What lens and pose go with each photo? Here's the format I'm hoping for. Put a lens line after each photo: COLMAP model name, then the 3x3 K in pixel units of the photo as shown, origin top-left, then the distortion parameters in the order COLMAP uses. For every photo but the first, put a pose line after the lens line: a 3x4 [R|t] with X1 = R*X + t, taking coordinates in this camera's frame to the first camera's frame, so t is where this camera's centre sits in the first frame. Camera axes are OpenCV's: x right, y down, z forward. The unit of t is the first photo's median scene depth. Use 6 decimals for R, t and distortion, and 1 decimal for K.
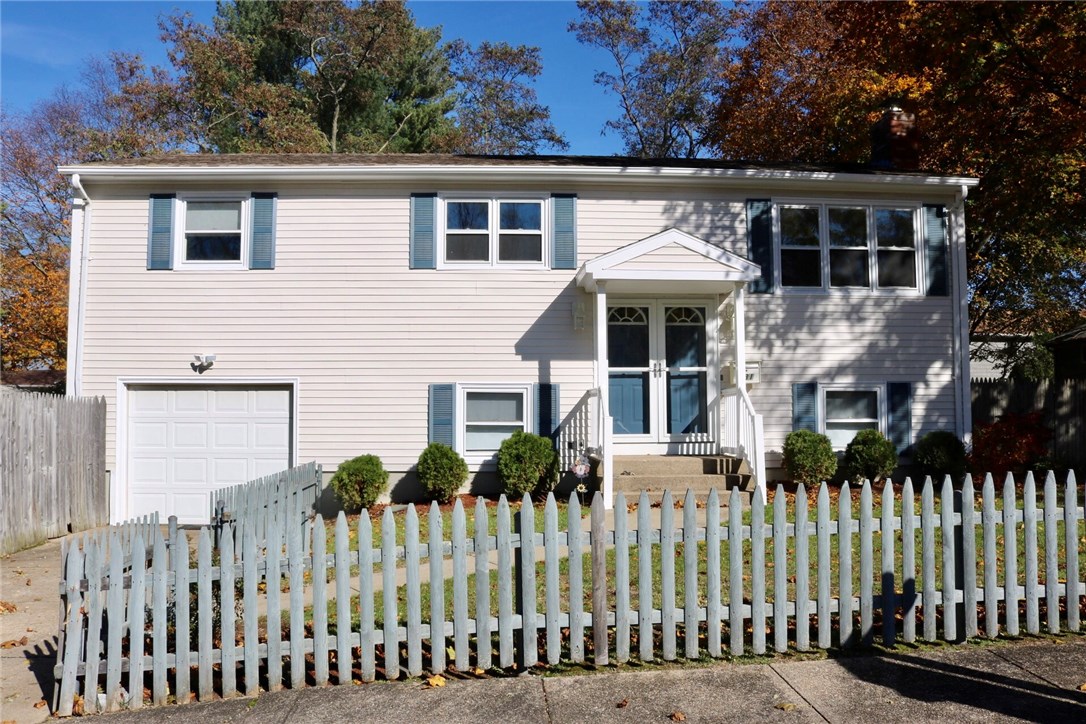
lens RADIAL K [[899.2, 0, 546.8], [0, 899.2, 352.0], [0, 0, 1]] dist [-0.141555, 0.102757]
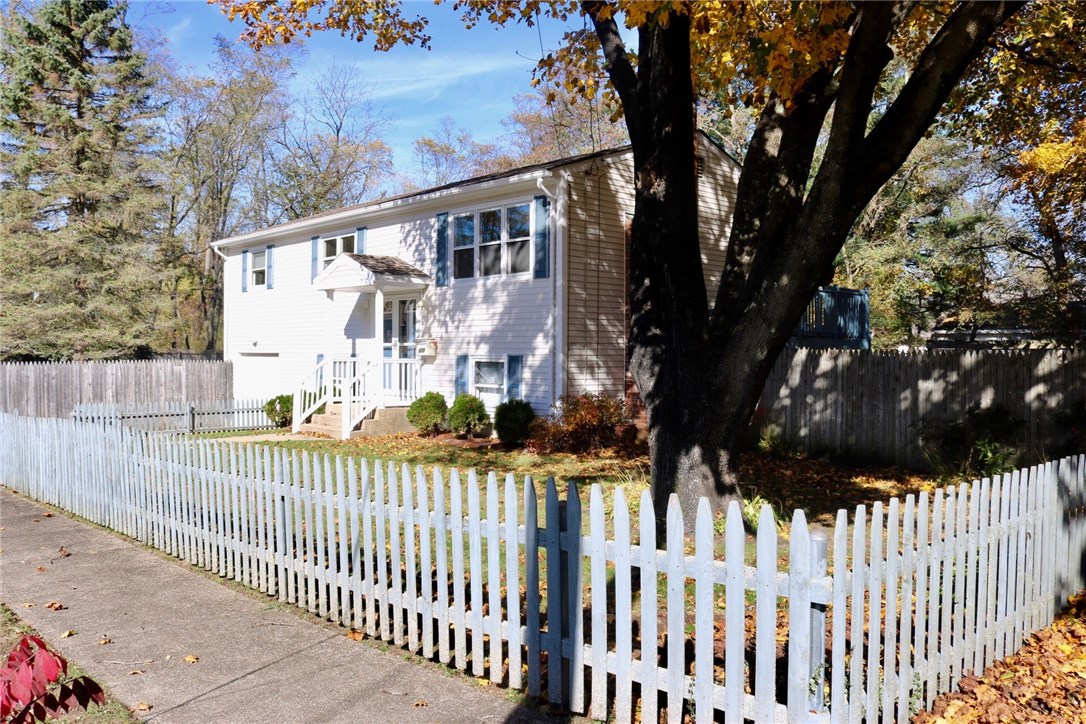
lens RADIAL K [[899.2, 0, 552.9], [0, 899.2, 355.9], [0, 0, 1]] dist [-0.141555, 0.102757]
pose [[0.646372, 0.009050, -0.762969, 1.371664], [0.045933, 0.997655, 0.050746, -0.022657], [0.761639, -0.067846, 0.644440, 0.269588]]
